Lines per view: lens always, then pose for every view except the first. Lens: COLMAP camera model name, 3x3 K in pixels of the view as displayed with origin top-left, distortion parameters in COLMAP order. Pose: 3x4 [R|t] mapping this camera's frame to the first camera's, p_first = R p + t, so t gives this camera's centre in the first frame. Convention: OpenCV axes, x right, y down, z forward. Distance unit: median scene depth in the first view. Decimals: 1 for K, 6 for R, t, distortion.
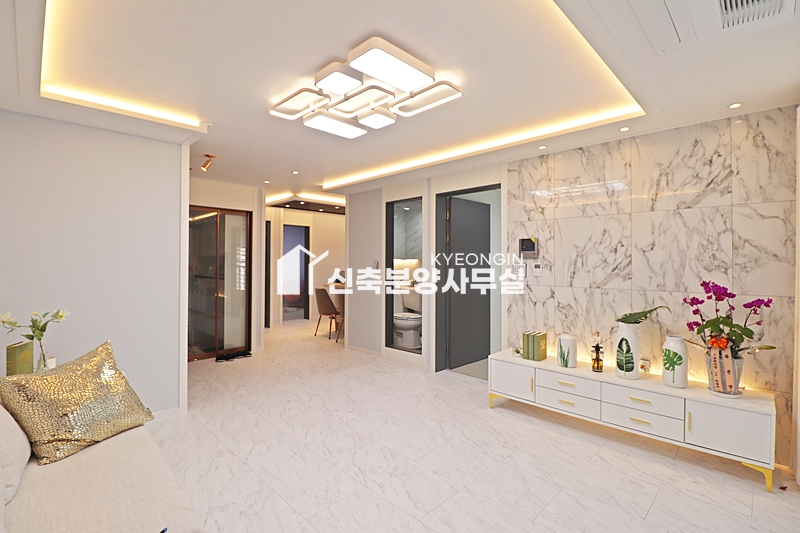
lens RADIAL K [[368.0, 0, 410.8], [0, 368.0, 270.4], [0, 0, 1]] dist [-0.000967, -0.000671]
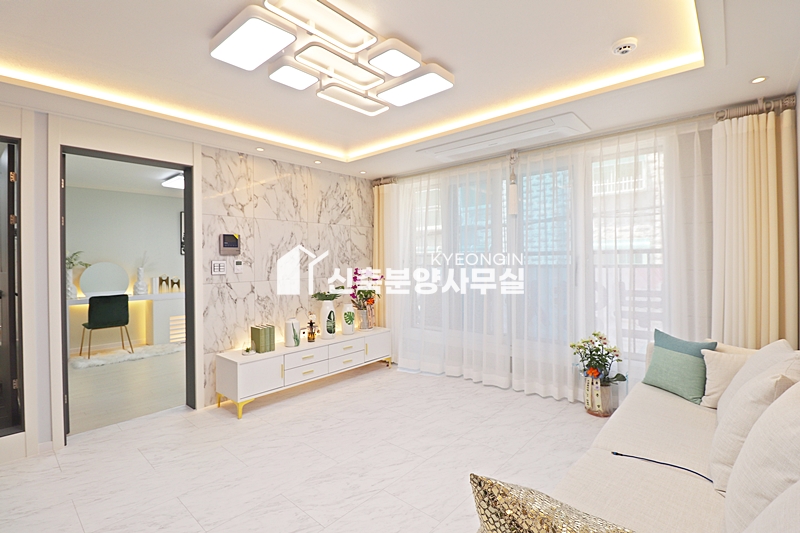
lens RADIAL K [[369.6, 0, 400.0], [0, 369.6, 266.5], [0, 0, 1]] dist [0.000245, -0.000226]
pose [[-0.021968, -0.034300, 0.999170, -0.710702], [0.021474, 0.999165, 0.034772, -0.028892], [-0.999528, 0.022220, -0.021213, 0.622453]]
